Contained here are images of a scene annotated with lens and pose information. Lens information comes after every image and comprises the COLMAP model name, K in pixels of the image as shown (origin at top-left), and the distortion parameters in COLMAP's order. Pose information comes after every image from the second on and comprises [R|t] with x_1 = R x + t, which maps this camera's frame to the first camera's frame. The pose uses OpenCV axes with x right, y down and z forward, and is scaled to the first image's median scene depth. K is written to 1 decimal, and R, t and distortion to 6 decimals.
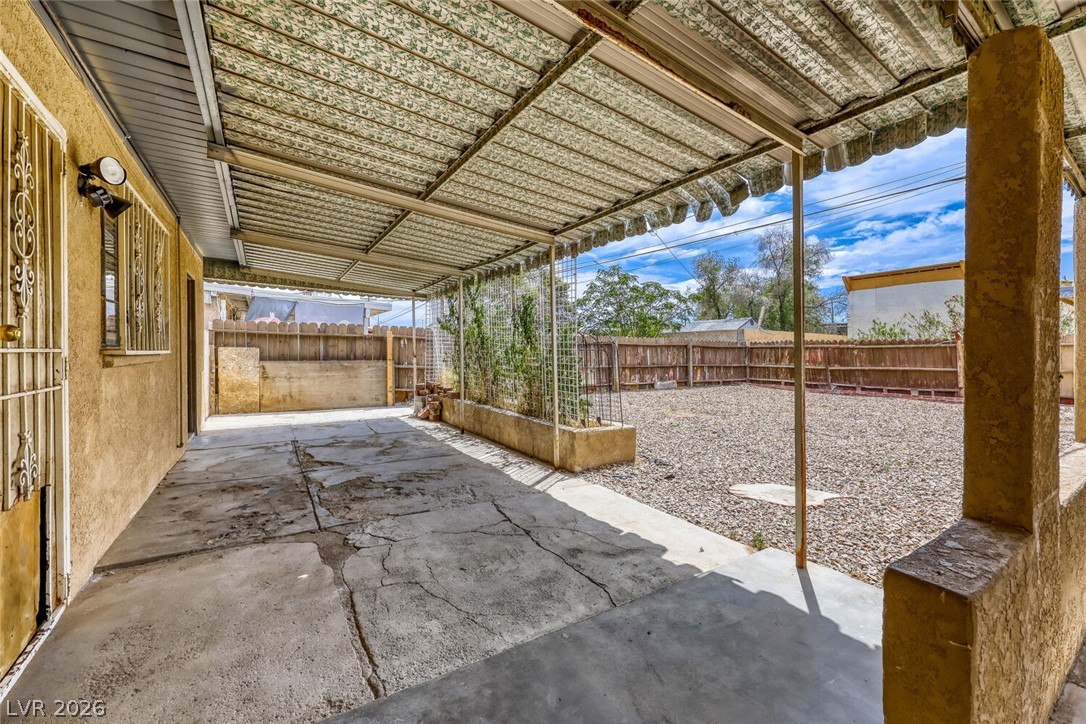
lens RADIAL K [[436.9, 0, 539.3], [0, 436.9, 351.9], [0, 0, 1]] dist [0.000543, 0.000216]
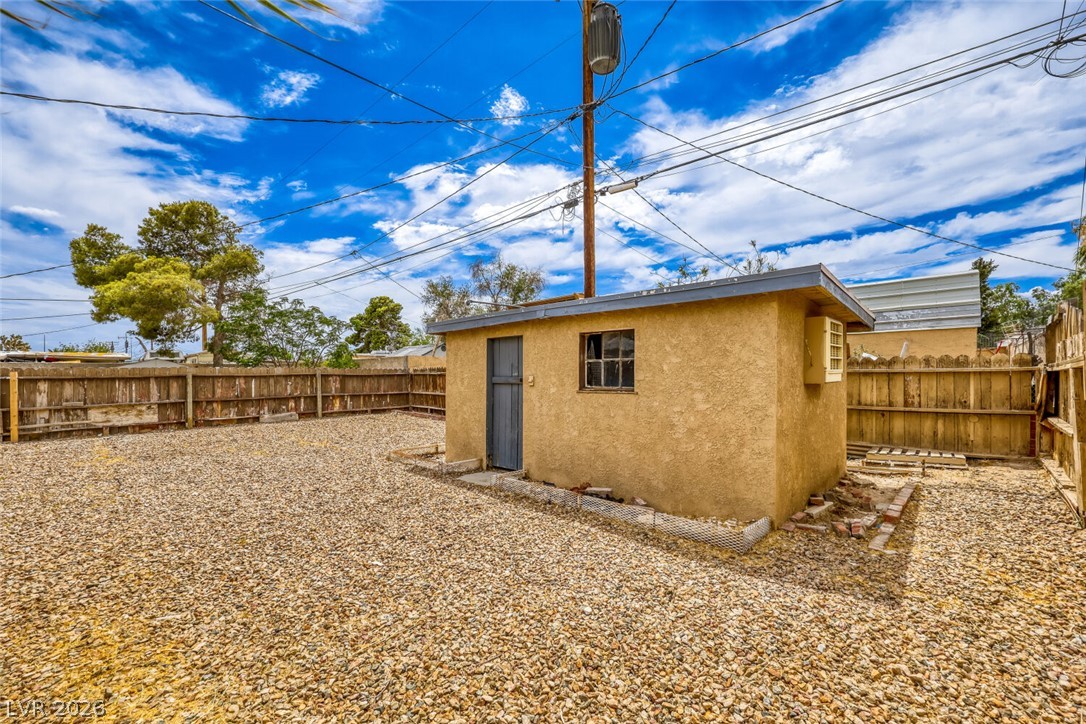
lens RADIAL K [[426.0, 0, 543.0], [0, 426.0, 362.0], [0, 0, 1]] dist [-0.002473, -0.000261]
pose [[0.971938, -0.011106, 0.234976, 0.968002], [0.016764, 0.999615, -0.022095, -0.022410], [-0.234640, 0.025414, 0.971750, -0.055149]]
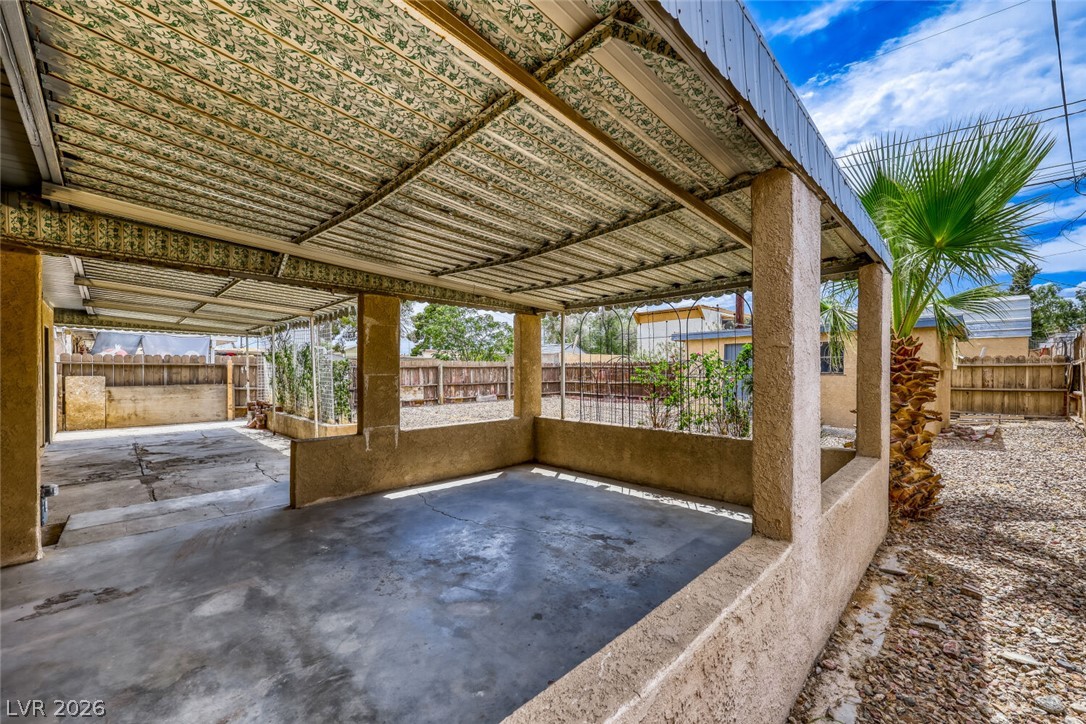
lens RADIAL K [[439.9, 0, 543.0], [0, 439.9, 362.0], [0, 0, 1]] dist [0.001914, 0.000256]
pose [[0.977196, -0.007517, 0.212208, 0.274754], [0.010262, 0.999877, -0.011836, -0.019749], [-0.212093, 0.013744, 0.977153, -0.434230]]
